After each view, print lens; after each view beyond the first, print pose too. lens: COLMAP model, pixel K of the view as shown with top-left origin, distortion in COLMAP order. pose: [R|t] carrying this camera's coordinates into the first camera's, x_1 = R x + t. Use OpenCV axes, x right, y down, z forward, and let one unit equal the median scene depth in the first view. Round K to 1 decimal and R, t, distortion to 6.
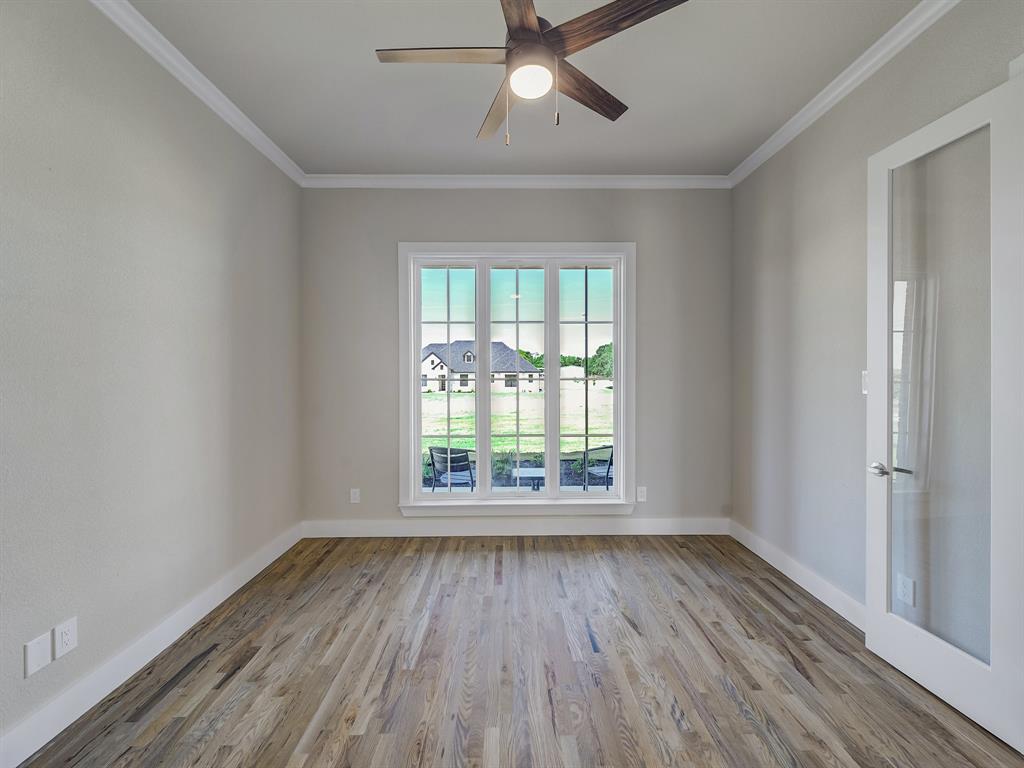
lens RADIAL K [[410.1, 0, 513.4], [0, 410.1, 379.4], [0, 0, 1]] dist [0.005512, -0.002248]
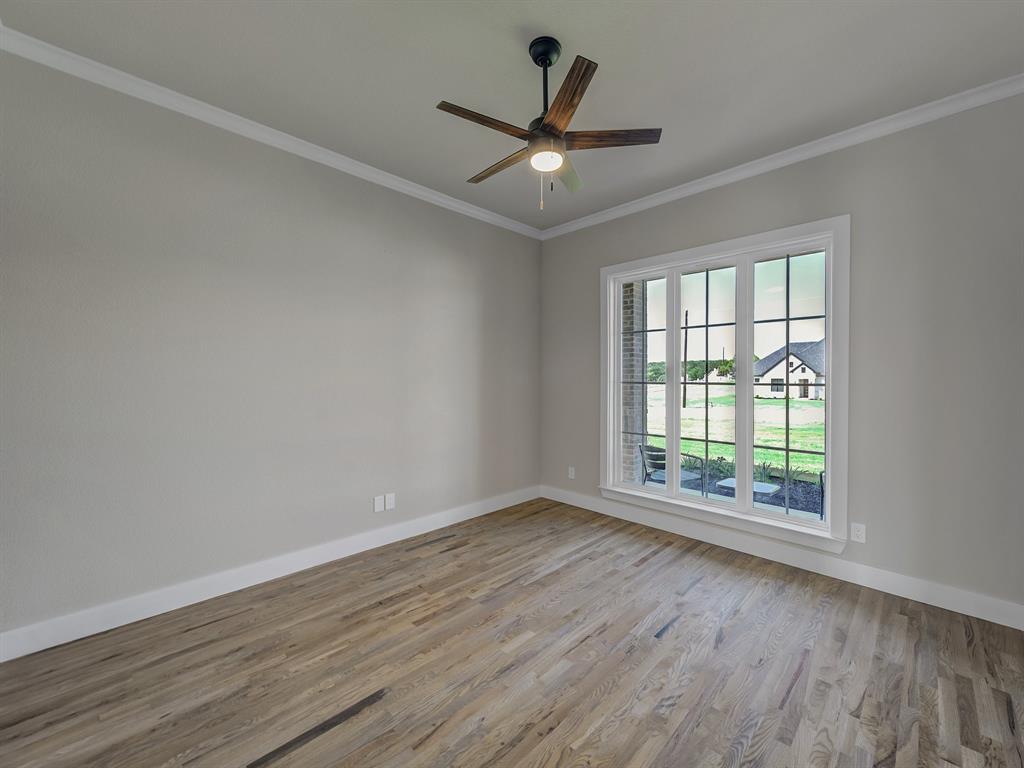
lens RADIAL K [[410.1, 0, 533.0], [0, 410.1, 386.0], [0, 0, 1]] dist [0.005512, -0.002248]
pose [[0.713788, 0.019767, -0.700083, 0.526511], [-0.014405, 0.999805, 0.013543, -0.002852], [0.700214, 0.000418, 0.713933, 0.004544]]
